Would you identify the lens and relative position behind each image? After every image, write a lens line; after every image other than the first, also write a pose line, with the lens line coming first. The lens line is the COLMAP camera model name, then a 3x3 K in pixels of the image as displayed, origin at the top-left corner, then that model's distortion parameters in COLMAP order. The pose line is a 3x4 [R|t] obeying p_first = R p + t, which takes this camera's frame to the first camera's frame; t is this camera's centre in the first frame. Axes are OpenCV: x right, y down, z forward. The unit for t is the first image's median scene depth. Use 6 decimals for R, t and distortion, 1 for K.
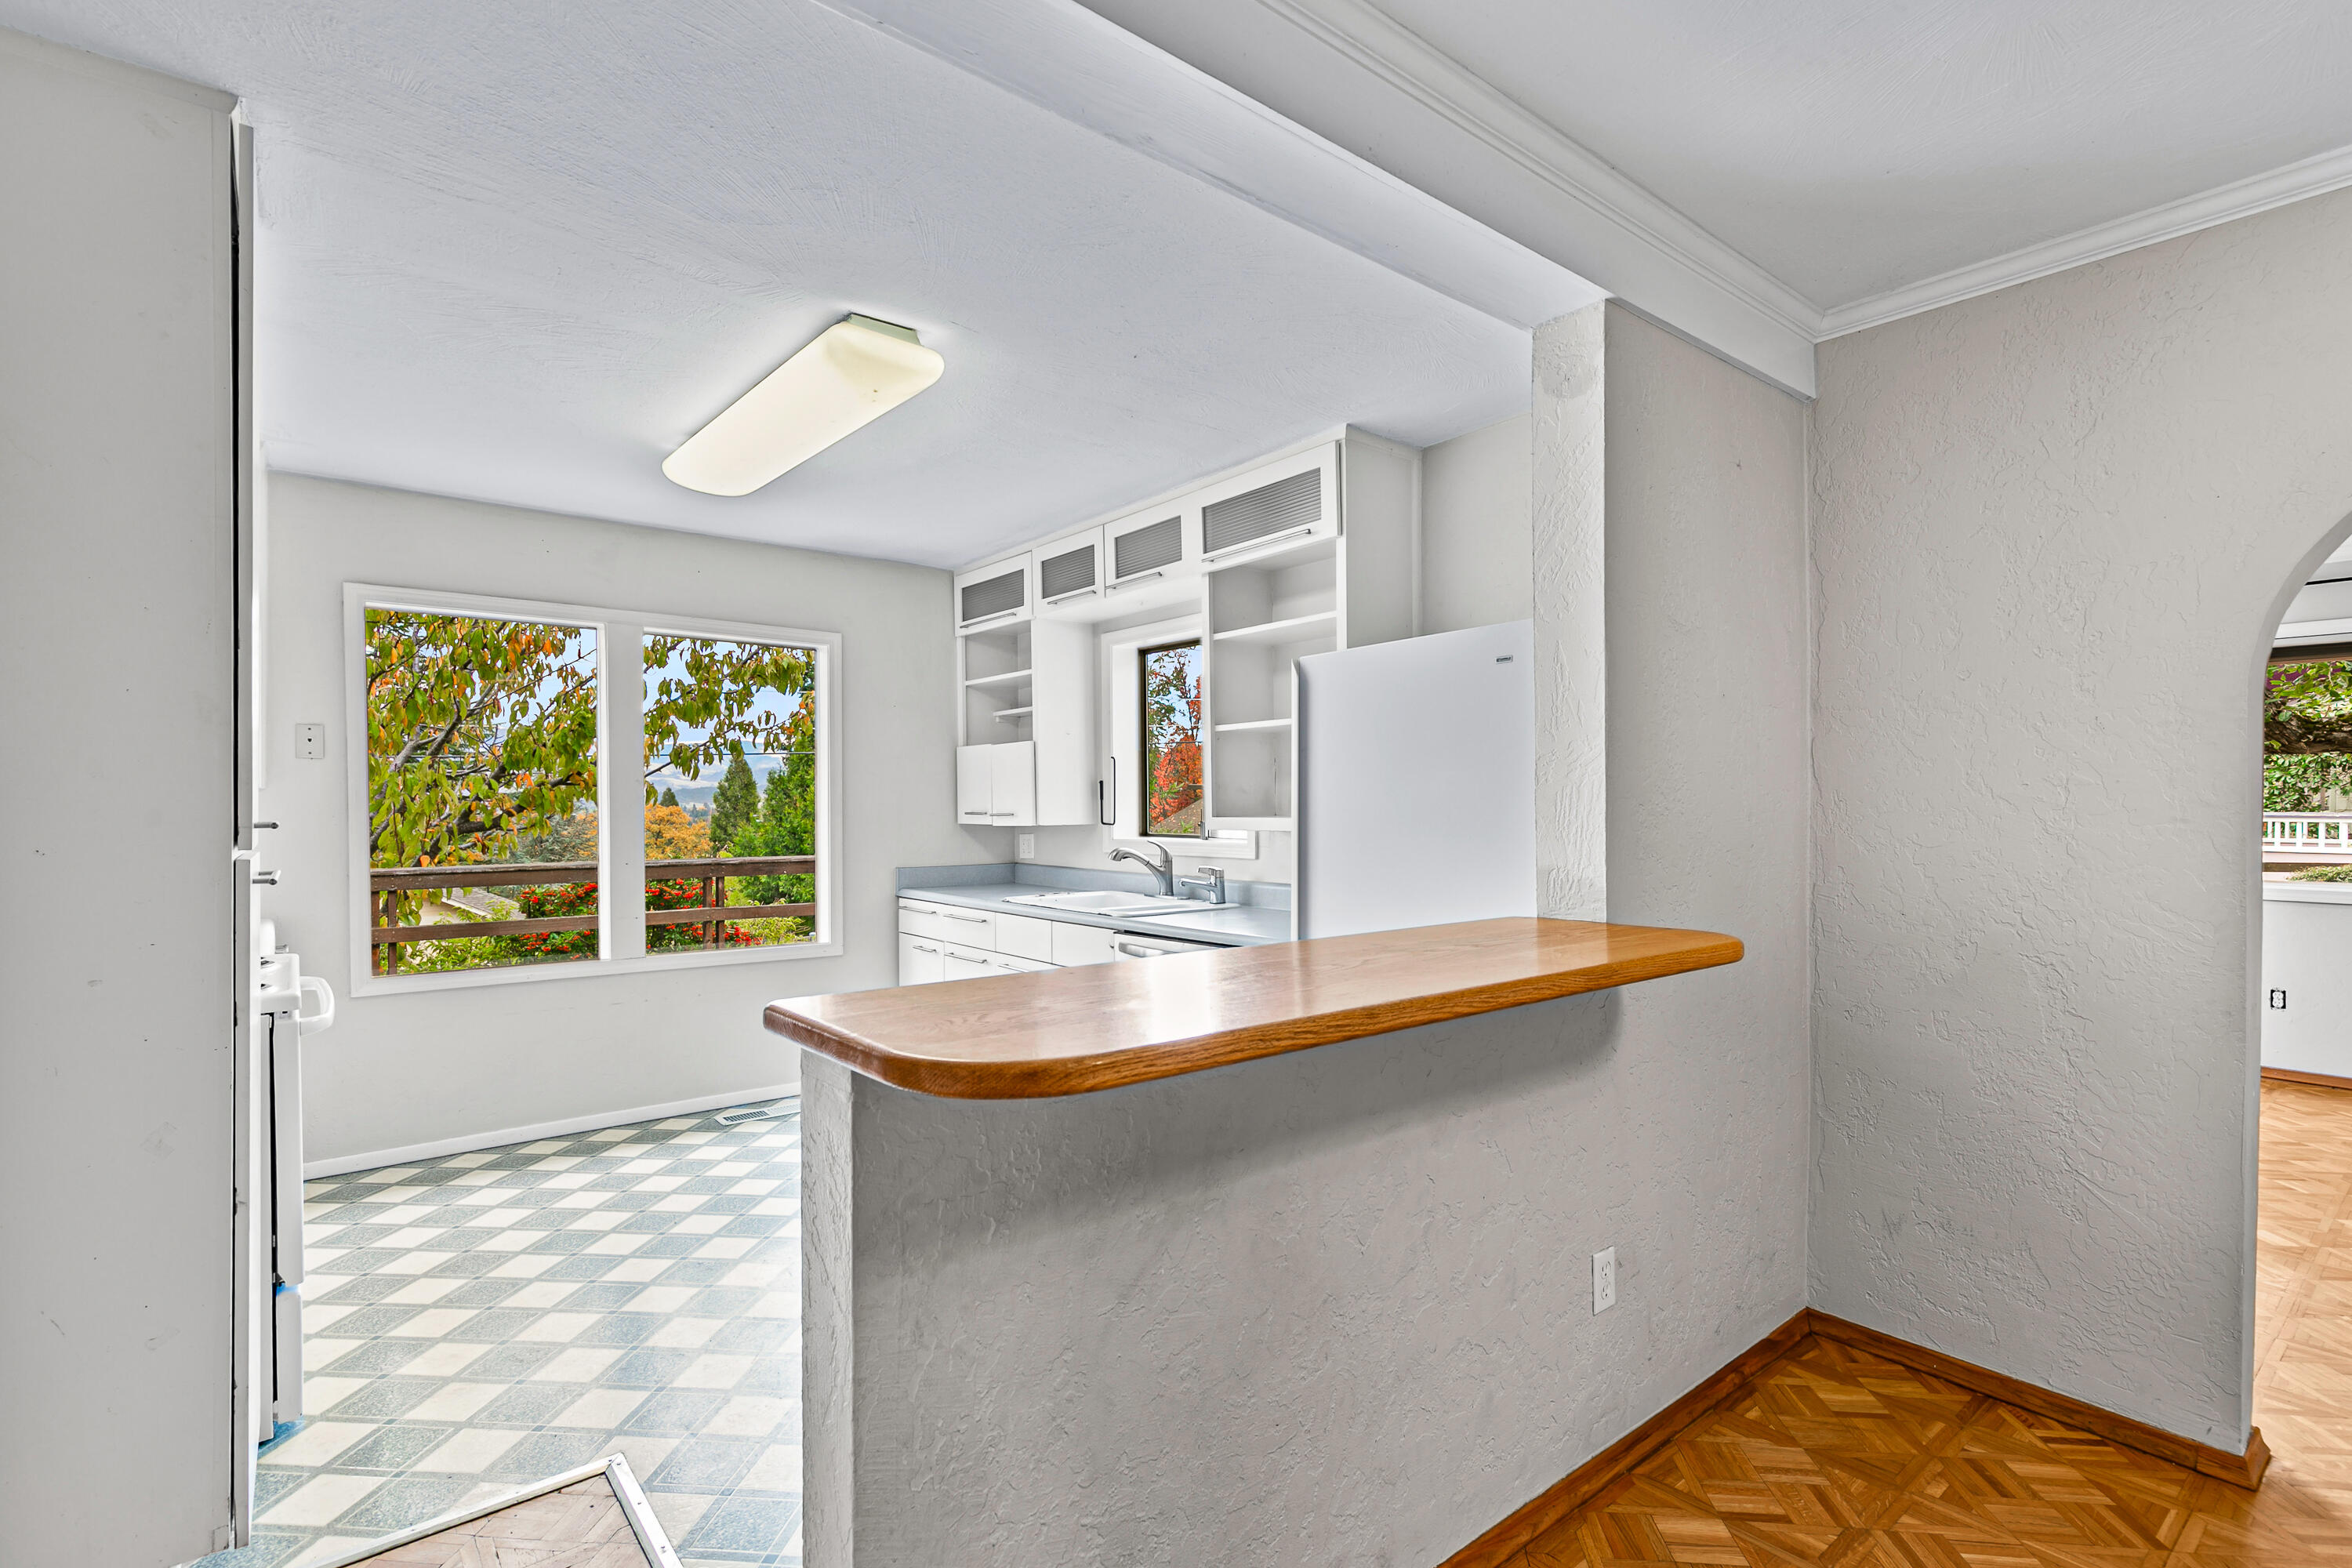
lens RADIAL K [[1093.4, 0, 1256.3], [0, 1093.4, 813.8], [0, 0, 1]] dist [0.014196, -0.002601]
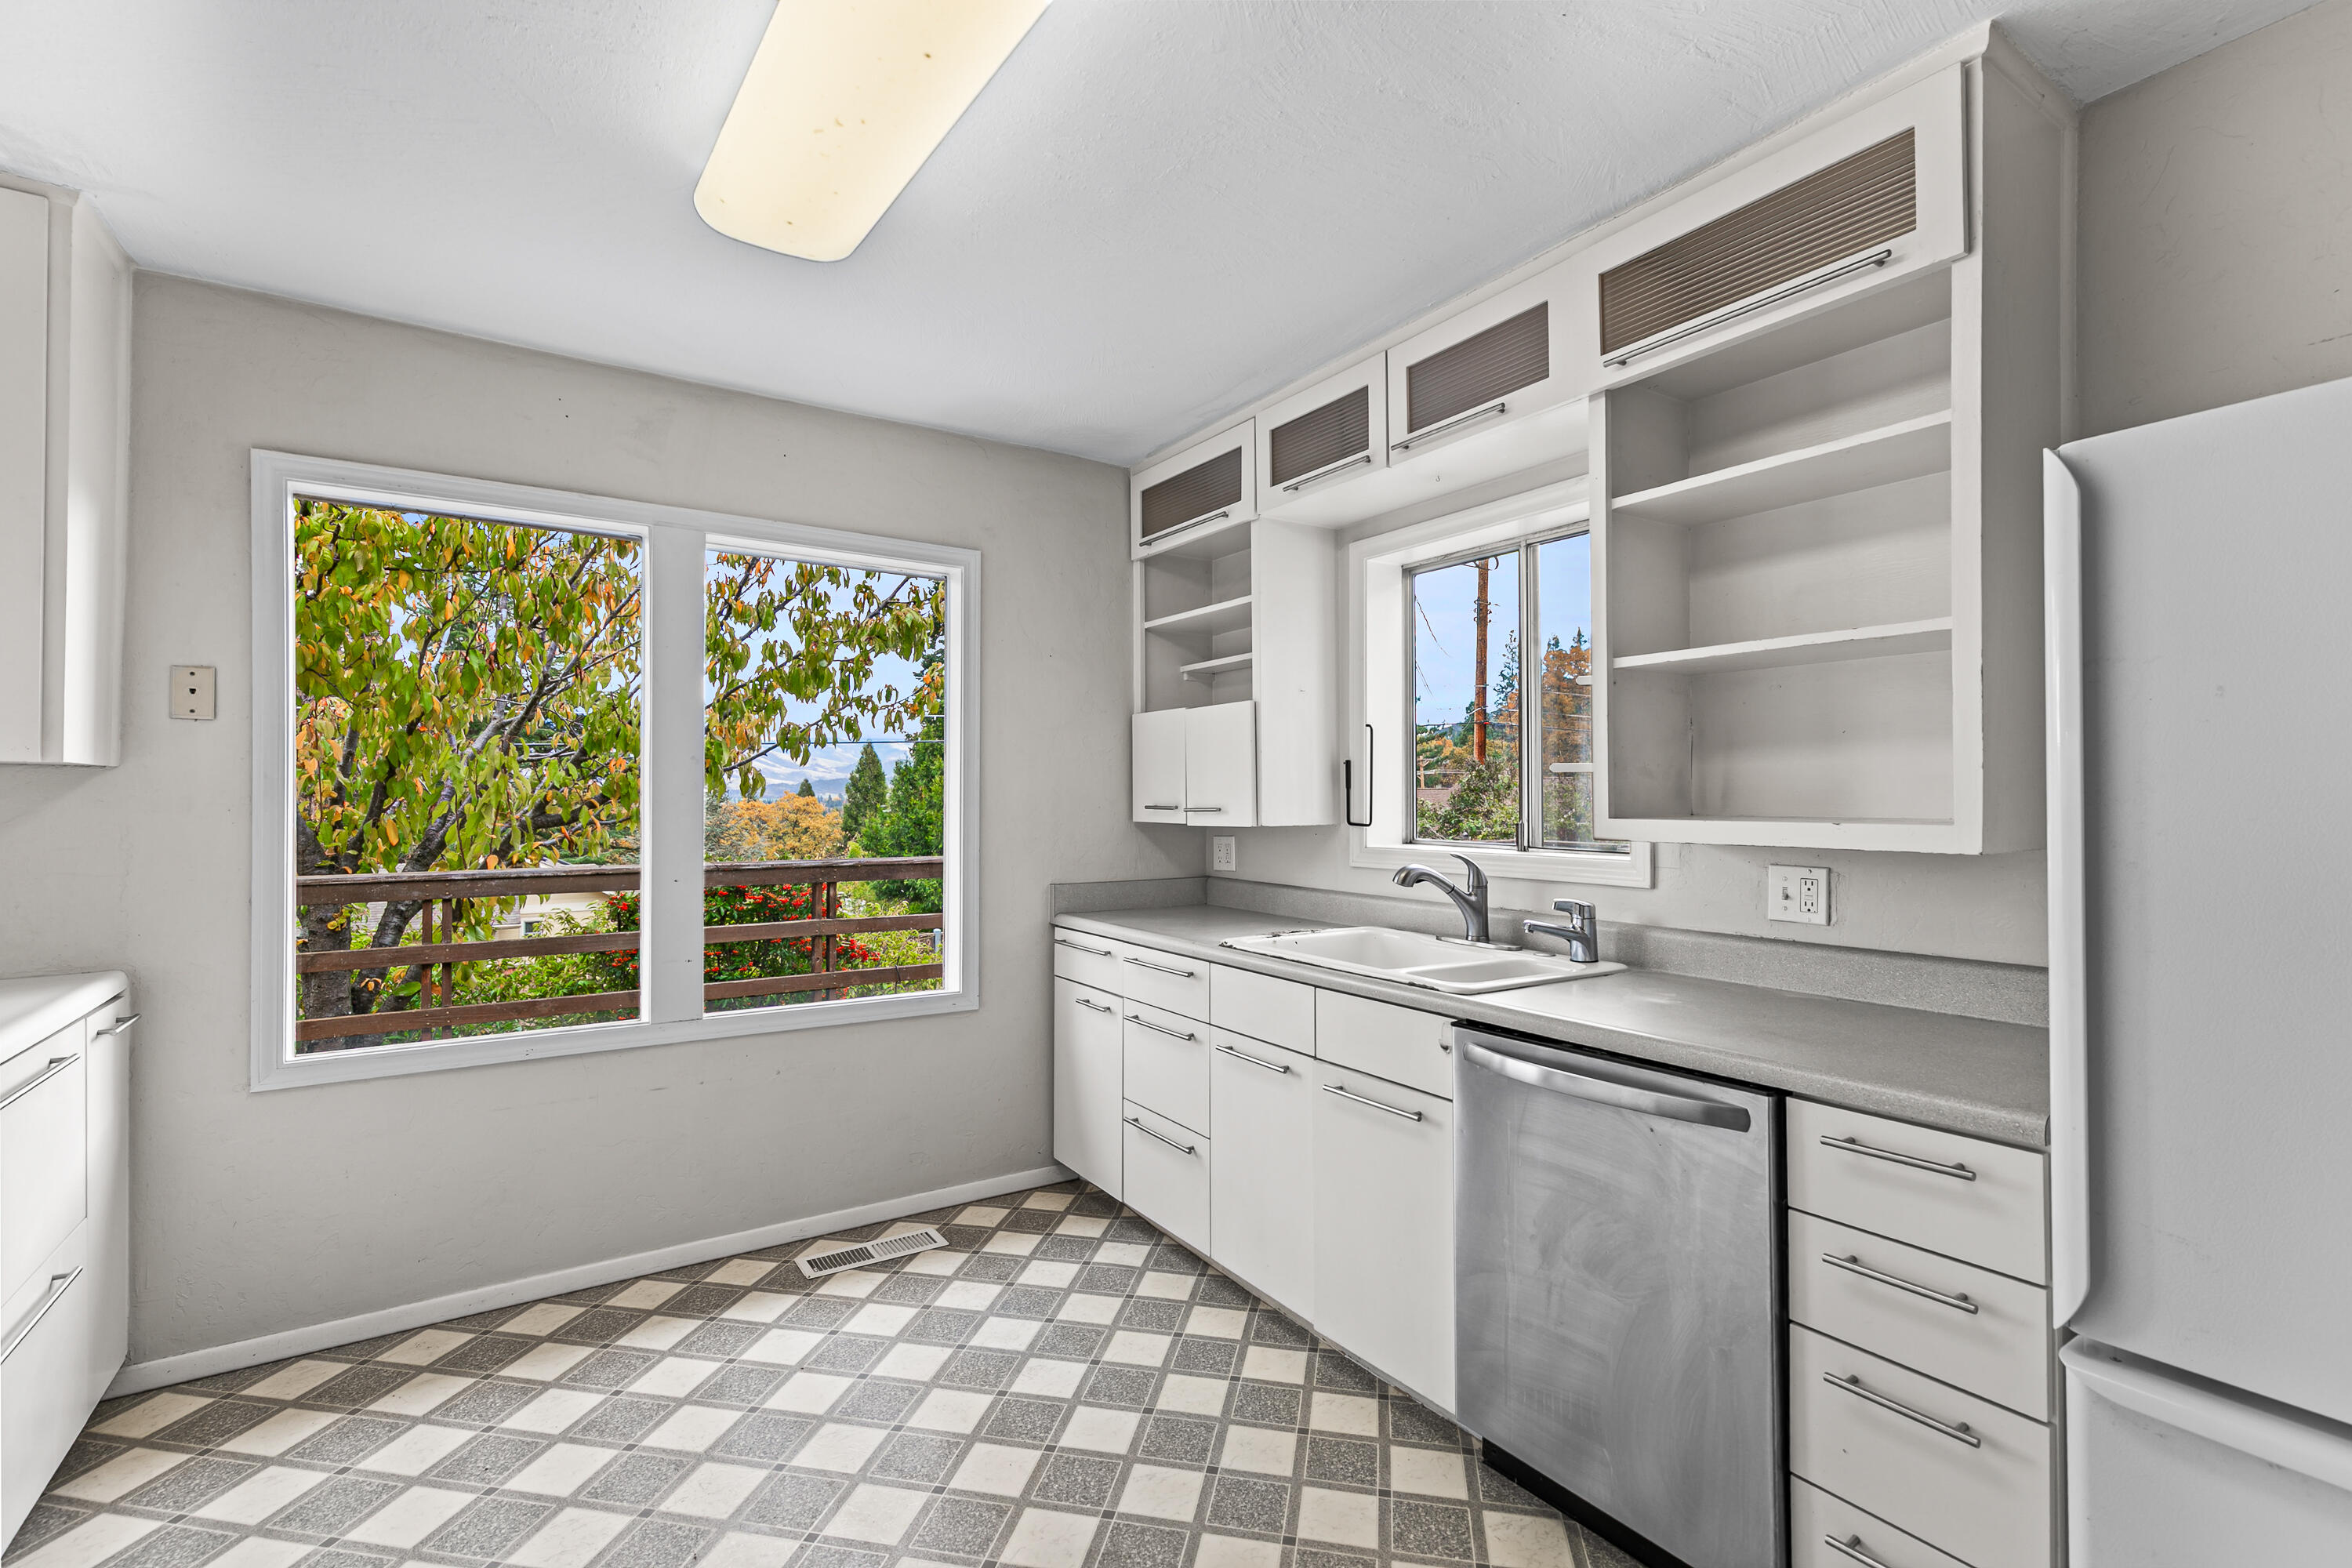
lens RADIAL K [[1093.4, 0, 1226.3], [0, 1093.4, 778.4], [0, 0, 1]] dist [0.014196, -0.002601]
pose [[0.991967, -0.000243, -0.126495, -0.126696], [-0.002826, 0.999706, -0.024084, -0.002403], [0.126464, 0.024248, 0.991675, 0.309630]]
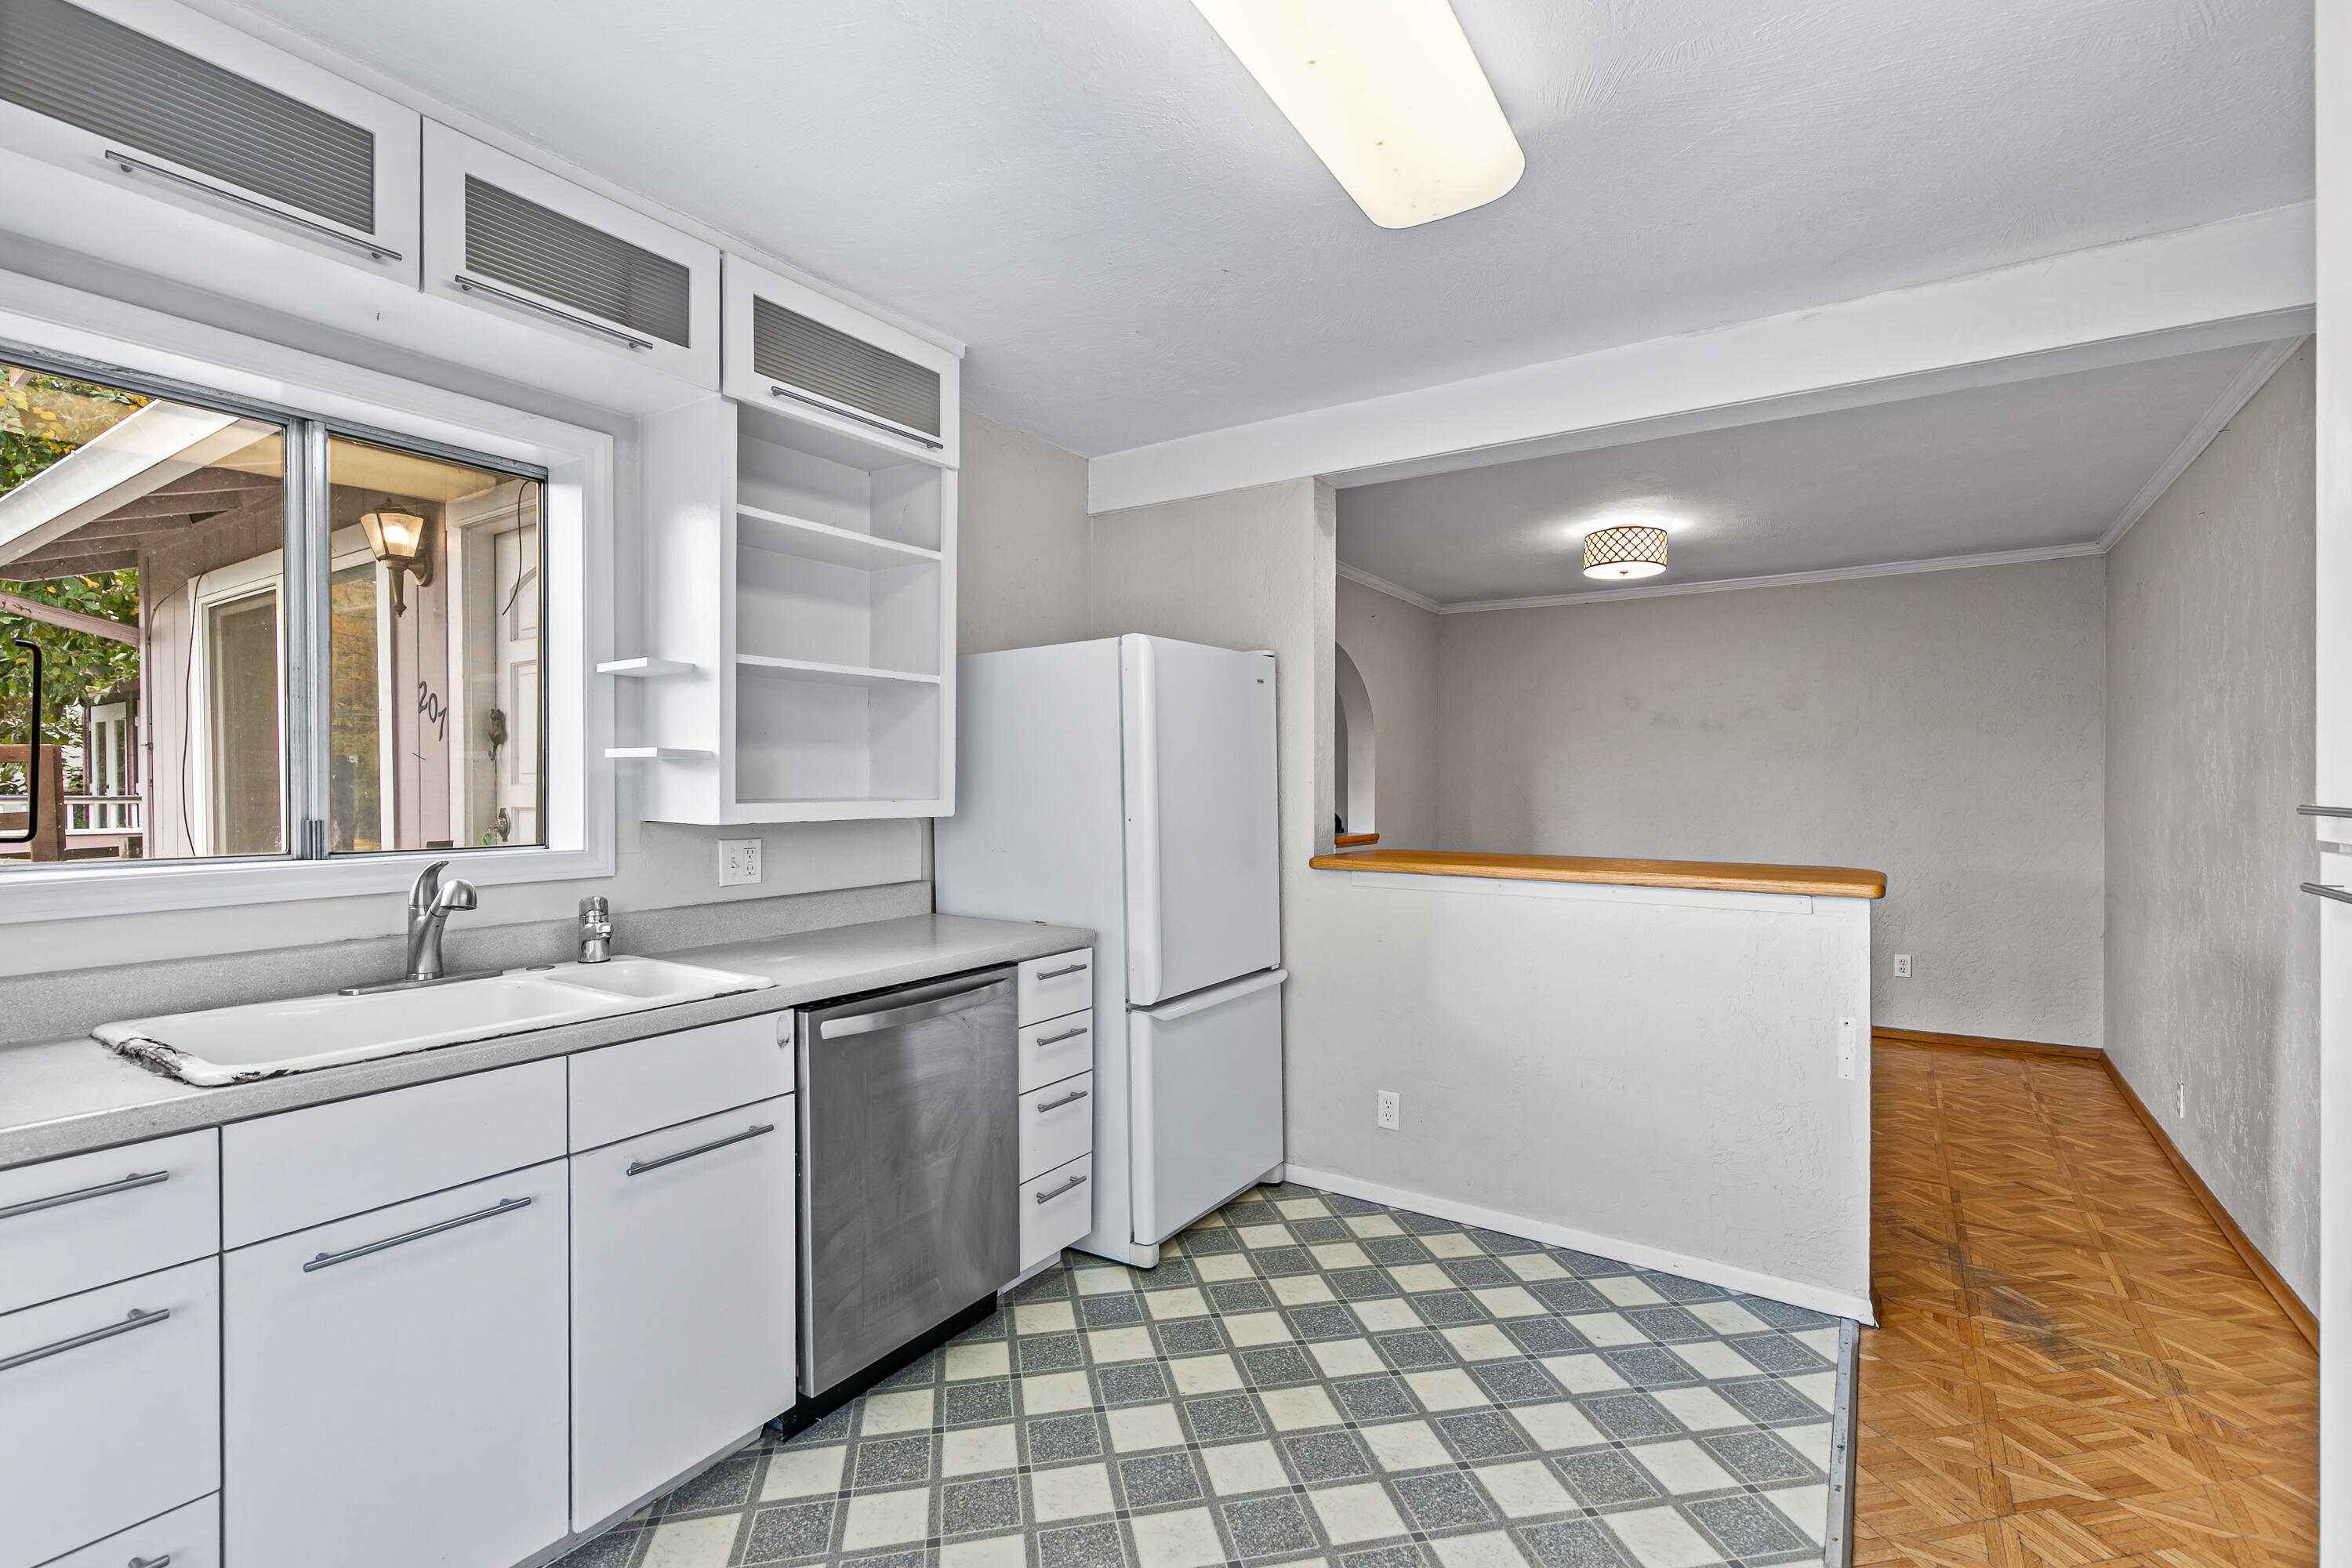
lens RADIAL K [[1093.4, 0, 1157.4], [0, 1093.4, 776.7], [0, 0, 1]] dist [0.014196, -0.002601]
pose [[-0.253460, 0.004940, 0.967333, -0.520020], [0.006439, 0.999973, -0.003419, -0.006051], [-0.967325, 0.005362, -0.253485, 0.700987]]
